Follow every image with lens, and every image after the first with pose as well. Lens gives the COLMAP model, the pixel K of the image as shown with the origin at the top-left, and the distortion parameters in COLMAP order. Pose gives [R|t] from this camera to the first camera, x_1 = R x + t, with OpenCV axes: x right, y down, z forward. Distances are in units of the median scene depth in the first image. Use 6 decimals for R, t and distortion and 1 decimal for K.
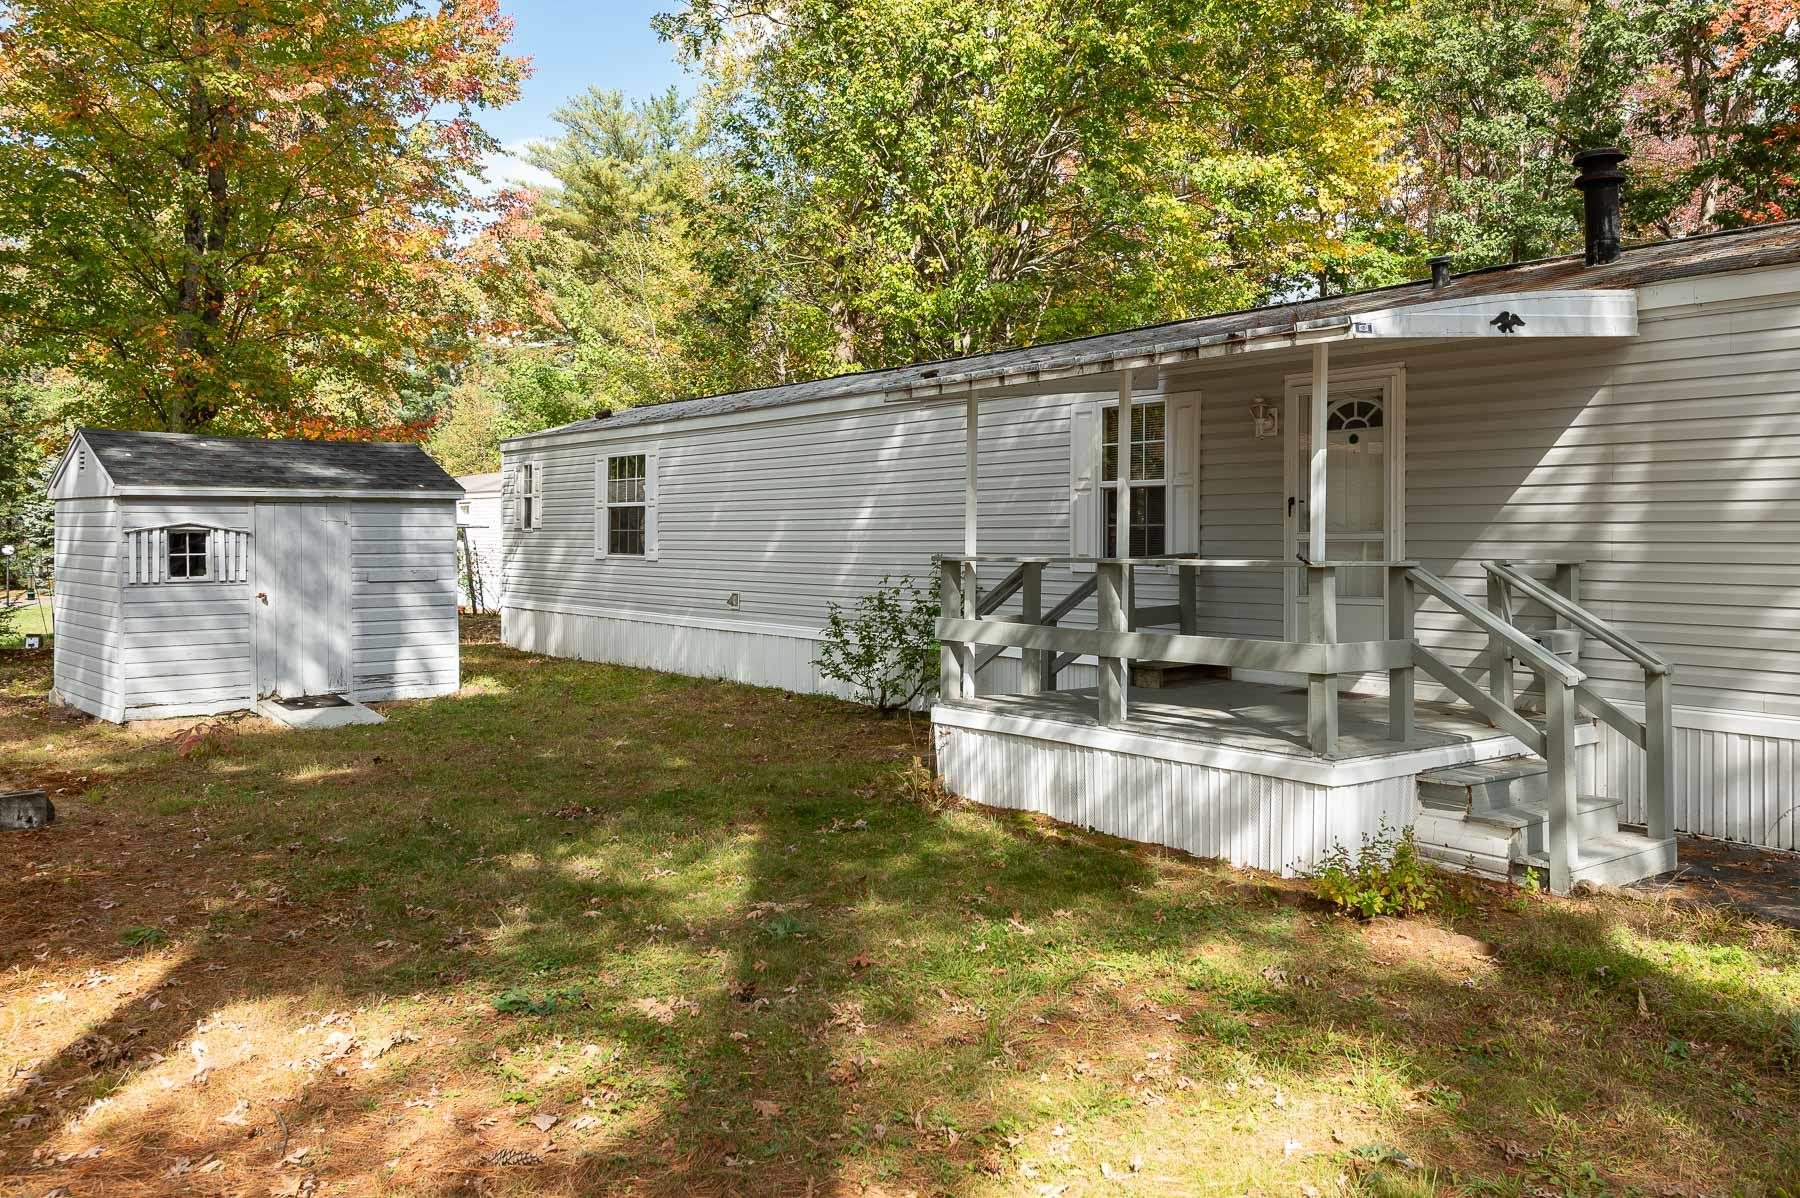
lens RADIAL K [[1435.9, 0, 974.2], [0, 1435.9, 578.8], [0, 0, 1]] dist [0.024548, 0.001545]
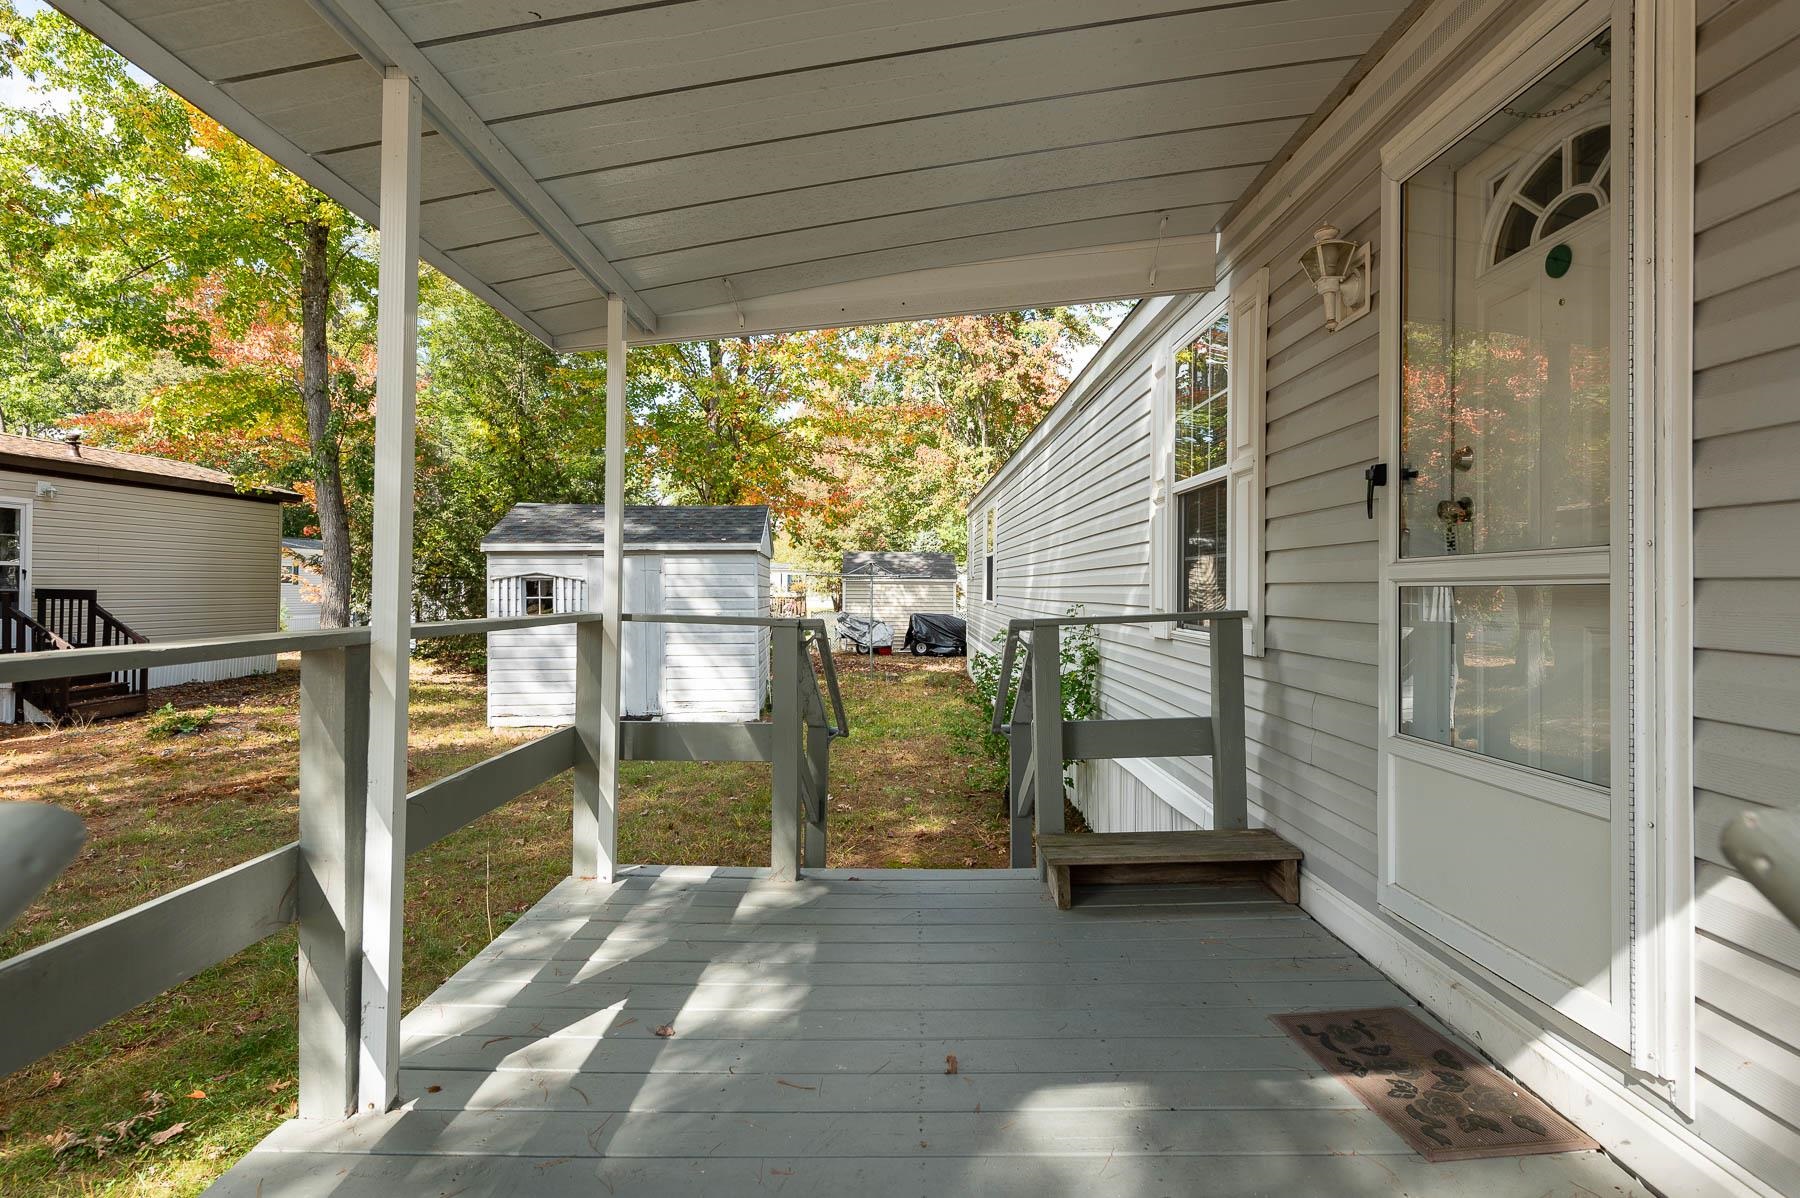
lens RADIAL K [[949.5, 0, 899.2], [0, 949.5, 580.8], [0, 0, 1]] dist [-0.002708, -0.000471]
pose [[0.771719, -0.005194, -0.635943, 0.222778], [-0.017420, 0.999419, -0.029302, -0.012512], [0.635725, 0.033691, 0.771180, 0.557769]]
